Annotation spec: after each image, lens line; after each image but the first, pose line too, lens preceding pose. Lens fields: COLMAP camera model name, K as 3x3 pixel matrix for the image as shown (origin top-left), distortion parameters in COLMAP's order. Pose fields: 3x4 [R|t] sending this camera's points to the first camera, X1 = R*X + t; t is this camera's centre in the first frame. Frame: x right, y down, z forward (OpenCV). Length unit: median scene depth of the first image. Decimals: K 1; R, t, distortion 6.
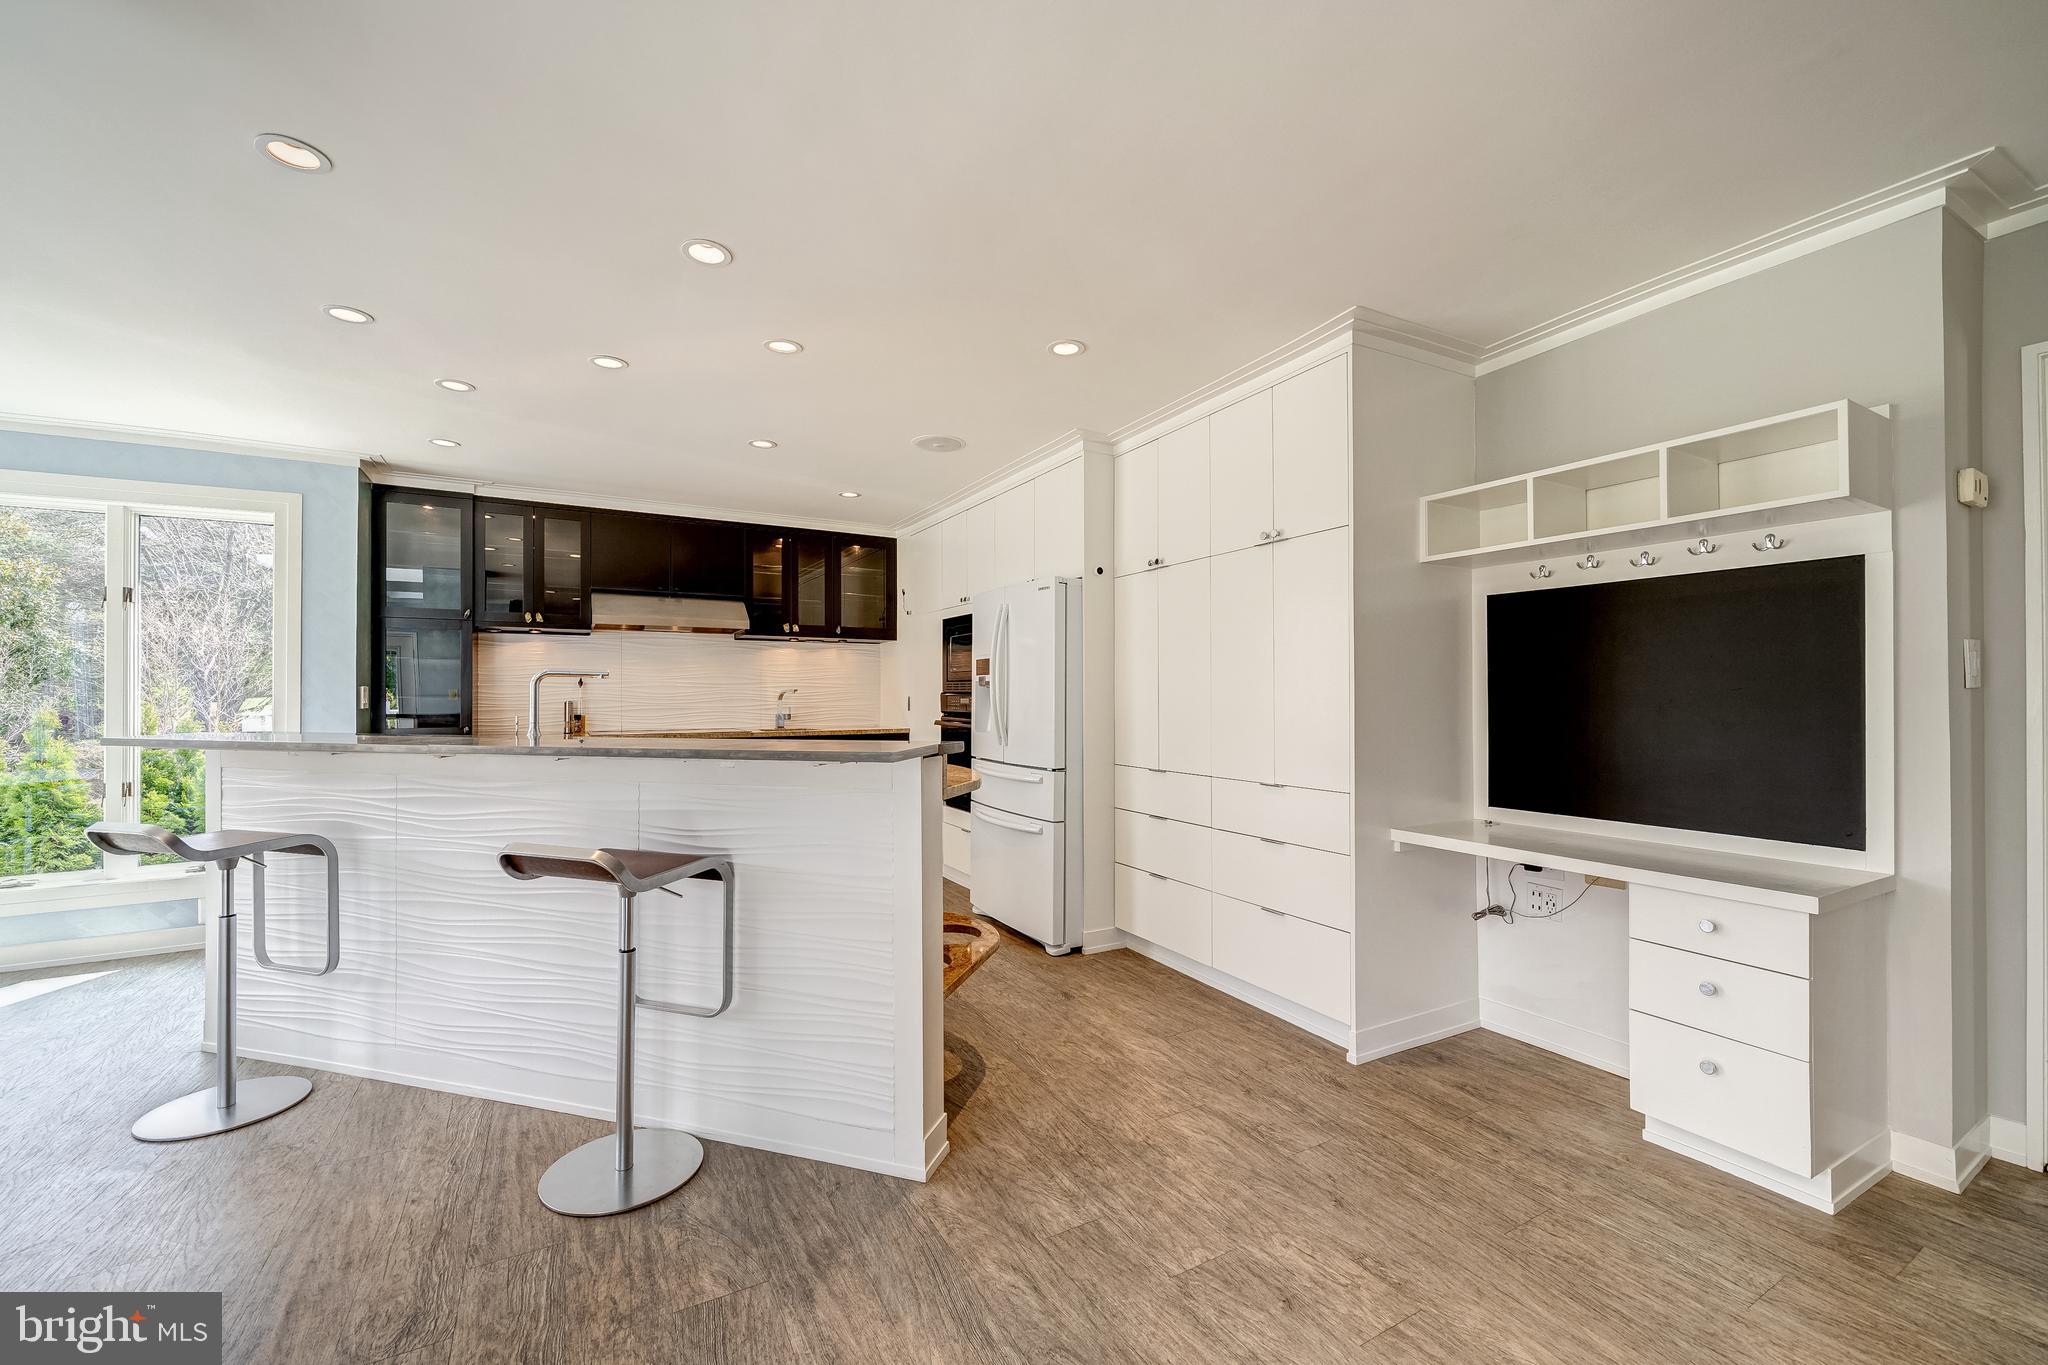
lens RADIAL K [[819.0, 0, 1037.1], [0, 819.0, 691.2], [0, 0, 1]] dist [-0.002055, 0.000135]
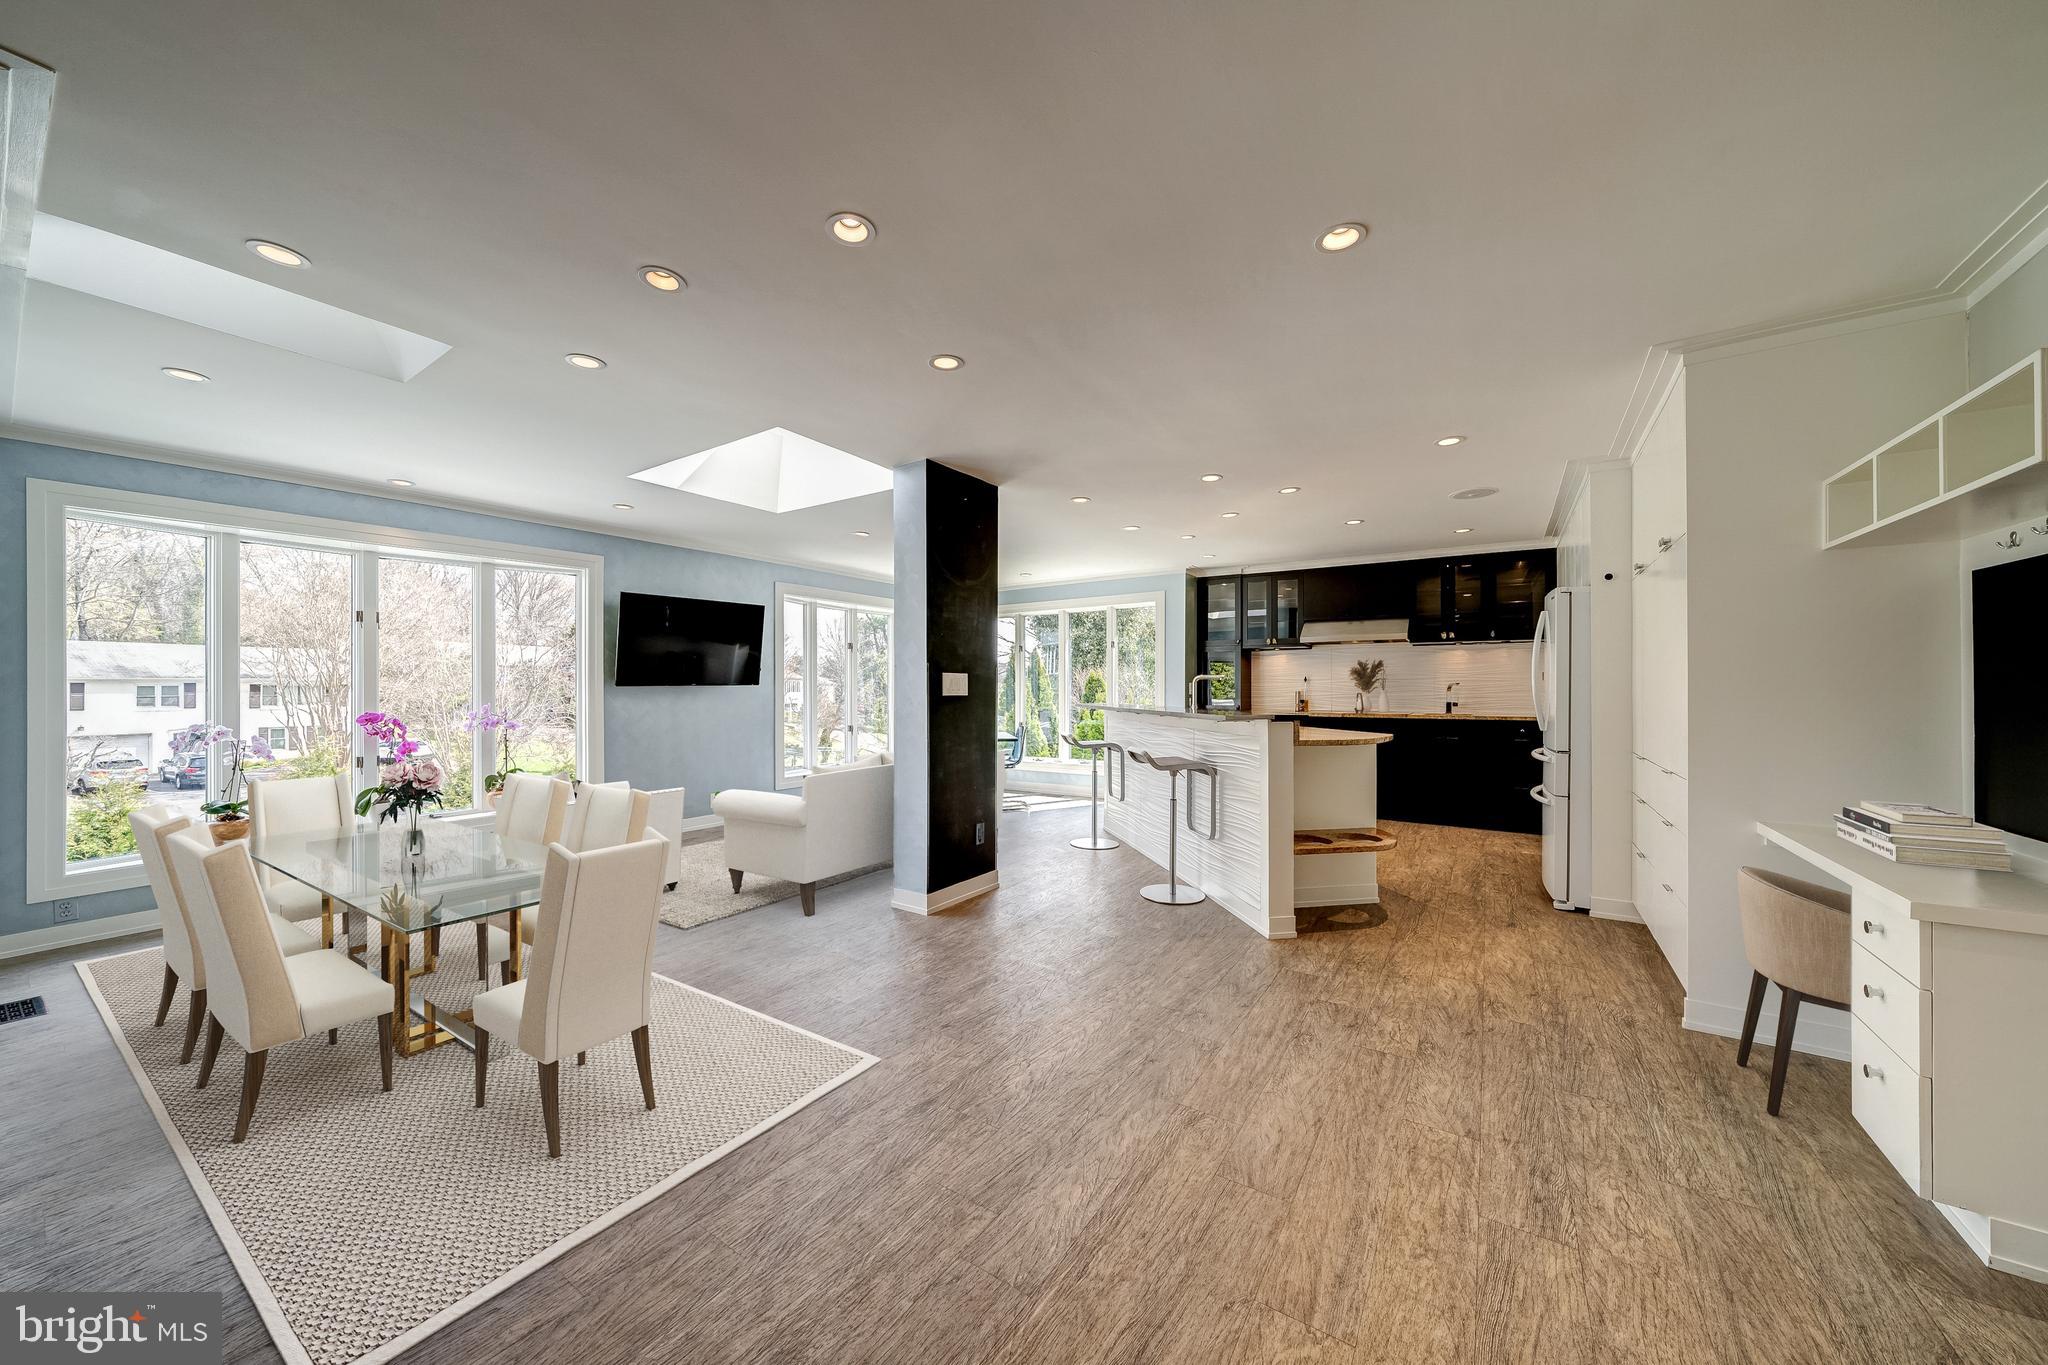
lens RADIAL K [[713.3, 0, 1019.4], [0, 713.3, 688.8], [0, 0, 1]] dist [-0.009271, -0.000042]
pose [[0.447943, 0.003108, -0.894056, 0.914093], [0.003901, 0.999978, 0.005430, -0.004733], [0.894053, -0.005920, 0.447921, -0.232578]]
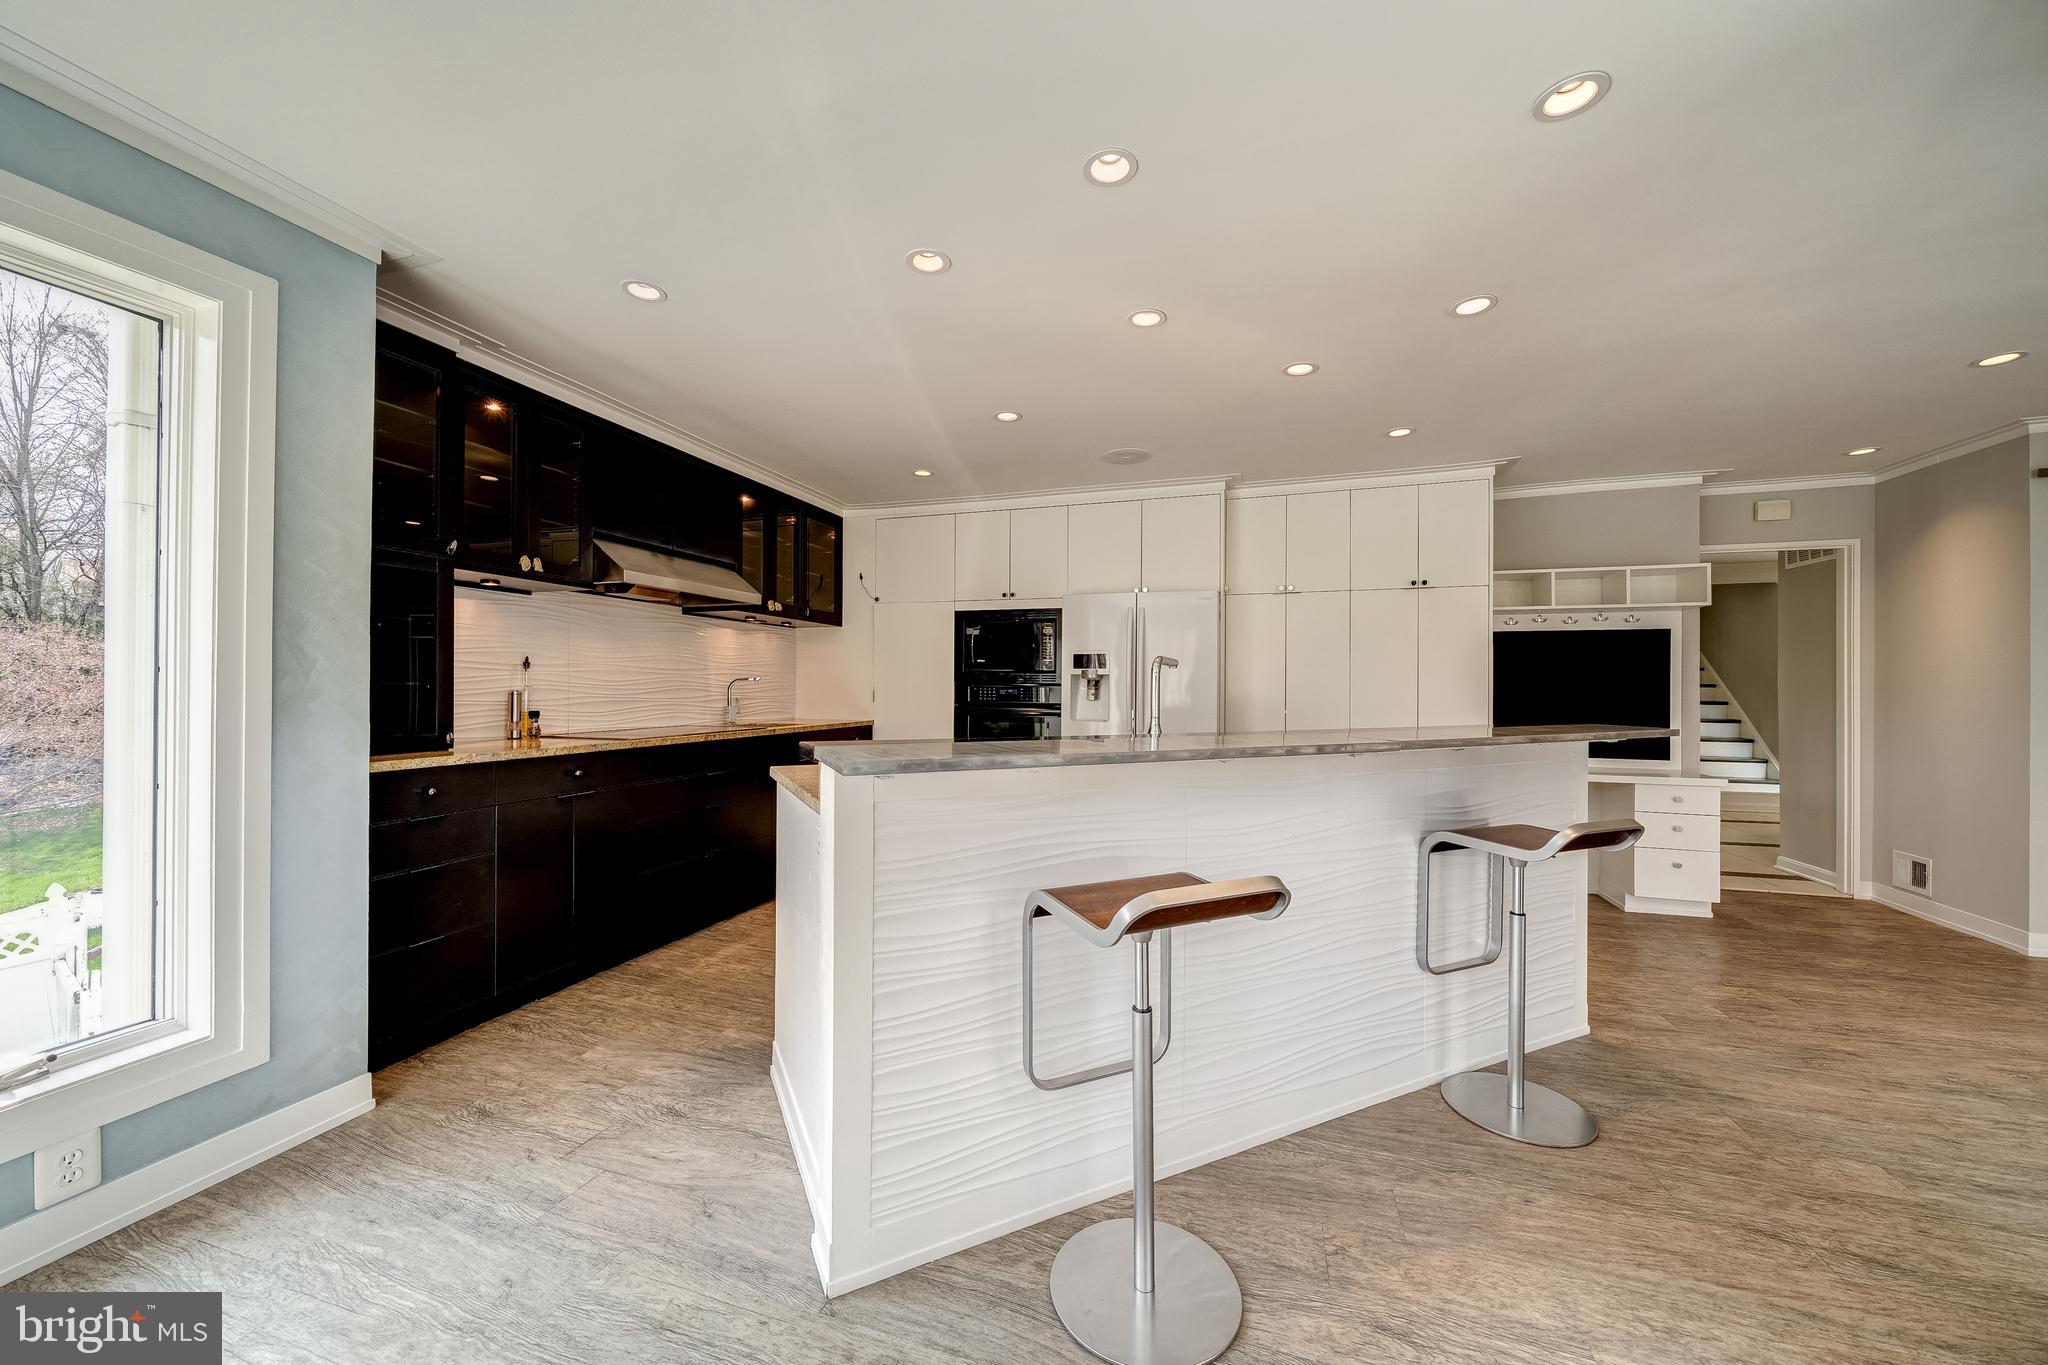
lens RADIAL K [[724.8, 0, 1023.6], [0, 724.8, 687.3], [0, 0, 1]] dist [-0.008106, 0.000079]
pose [[0.750006, 0.007095, 0.661393, -1.405284], [-0.011302, 0.999934, 0.002090, 0.007529], [-0.661335, -0.009043, 0.750036, 0.592750]]
